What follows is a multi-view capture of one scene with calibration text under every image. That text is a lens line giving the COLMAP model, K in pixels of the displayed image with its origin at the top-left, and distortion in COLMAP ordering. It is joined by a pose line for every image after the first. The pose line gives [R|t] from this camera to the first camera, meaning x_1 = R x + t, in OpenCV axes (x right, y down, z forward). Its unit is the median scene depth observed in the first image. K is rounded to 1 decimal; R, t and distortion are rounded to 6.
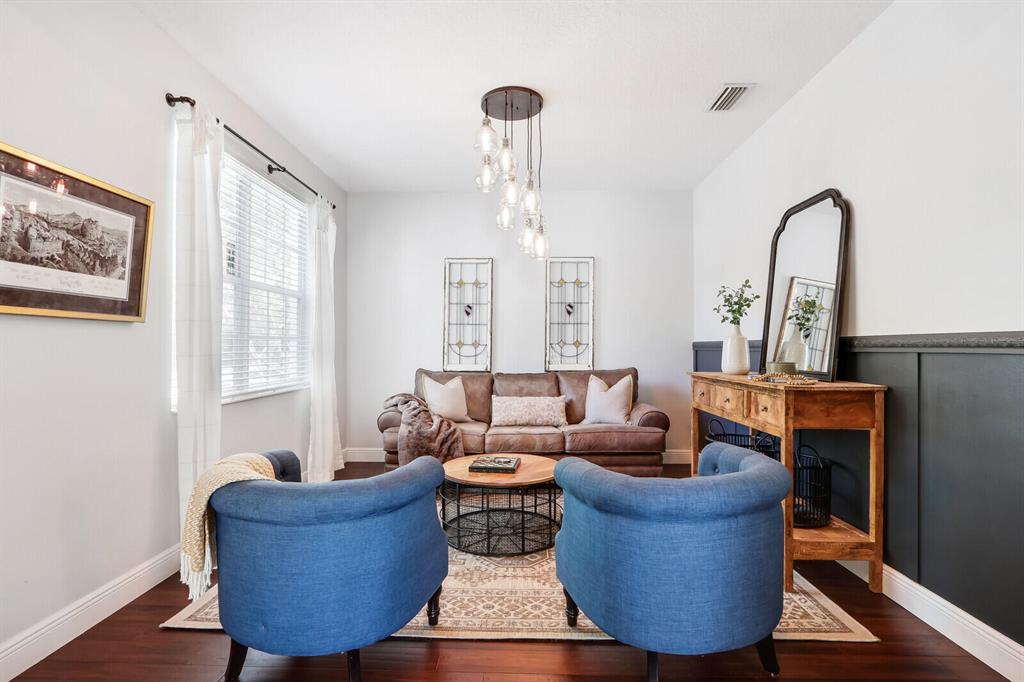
lens RADIAL K [[467.2, 0, 510.5], [0, 467.2, 345.7], [0, 0, 1]] dist [0.000644, 0.000018]
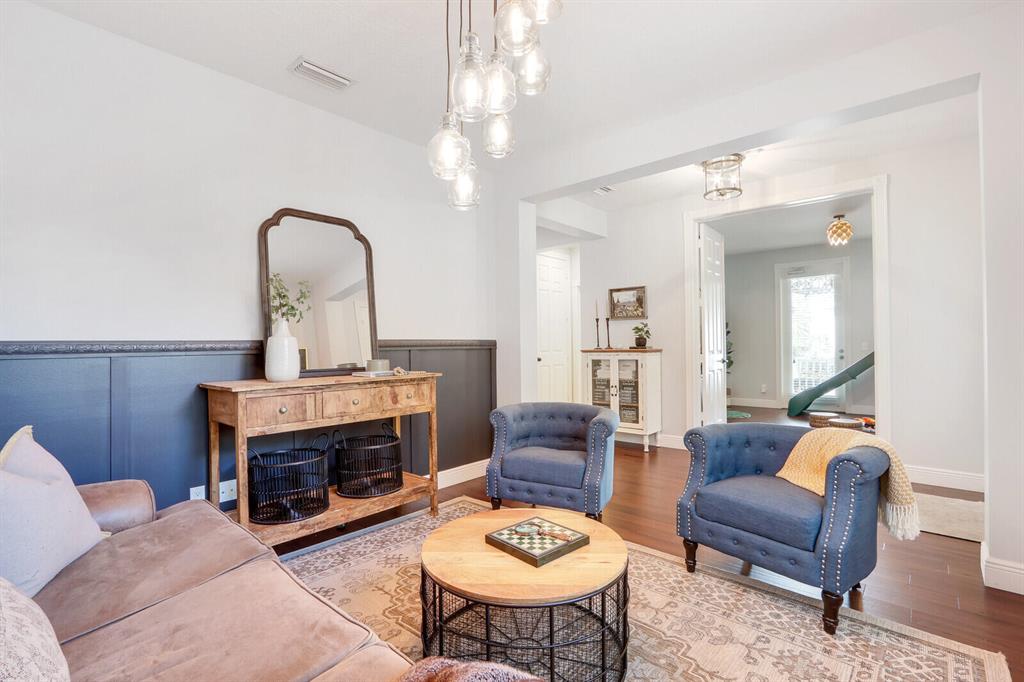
lens RADIAL K [[467.2, 0, 511.2], [0, 467.2, 343.7], [0, 0, 1]] dist [0.000644, 0.000018]
pose [[-0.759216, 0.016301, 0.650635, -0.514413], [0.016574, 0.999846, -0.005711, 0.007253], [-0.650628, 0.006448, -0.759369, 1.878134]]
